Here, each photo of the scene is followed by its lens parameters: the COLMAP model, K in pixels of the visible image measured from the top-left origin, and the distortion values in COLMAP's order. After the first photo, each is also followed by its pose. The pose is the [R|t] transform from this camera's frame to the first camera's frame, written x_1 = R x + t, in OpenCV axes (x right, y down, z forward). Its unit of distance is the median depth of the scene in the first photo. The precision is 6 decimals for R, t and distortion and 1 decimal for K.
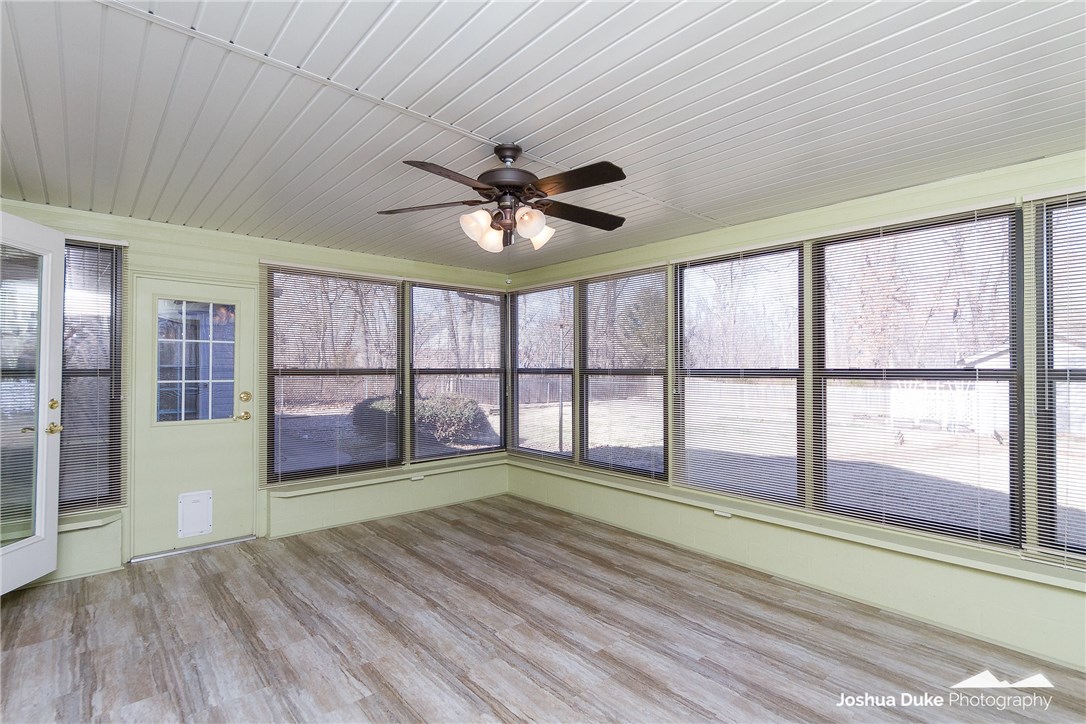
lens RADIAL K [[528.8, 0, 540.3], [0, 528.8, 363.1], [0, 0, 1]] dist [-0.002325, 0.000515]
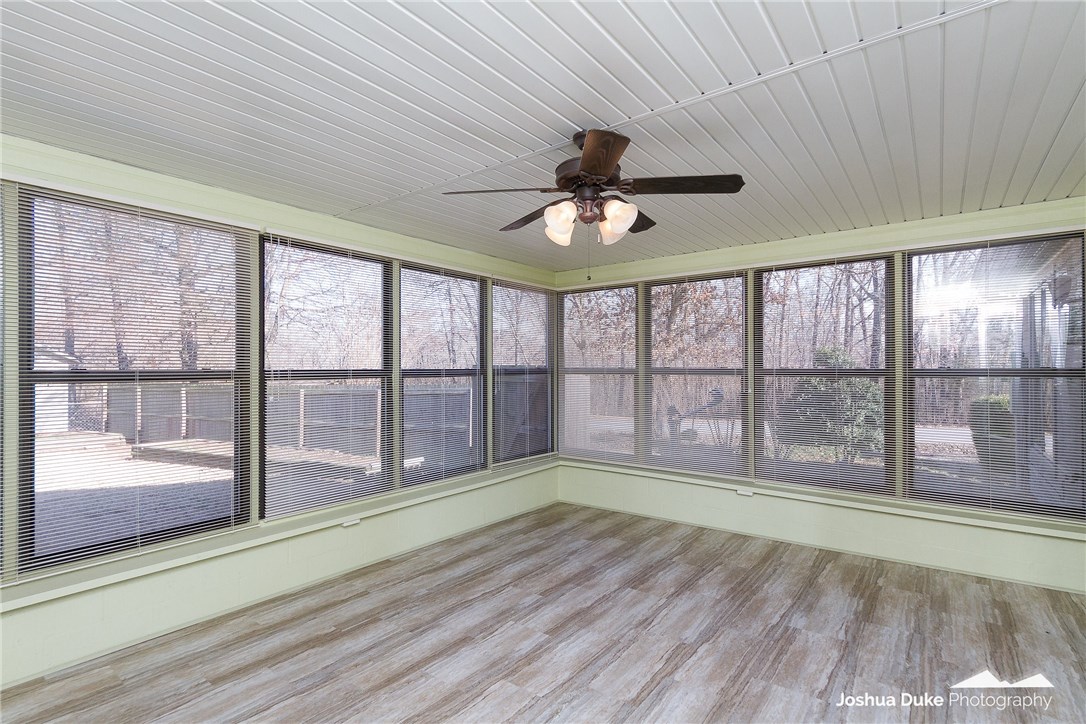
lens RADIAL K [[528.8, 0, 540.3], [0, 528.8, 363.1], [0, 0, 1]] dist [-0.002325, 0.000515]
pose [[-0.206549, 0.008873, 0.978396, -0.741752], [-0.004777, 0.999938, -0.010077, 0.008345], [-0.978425, -0.006755, -0.206494, 0.985844]]
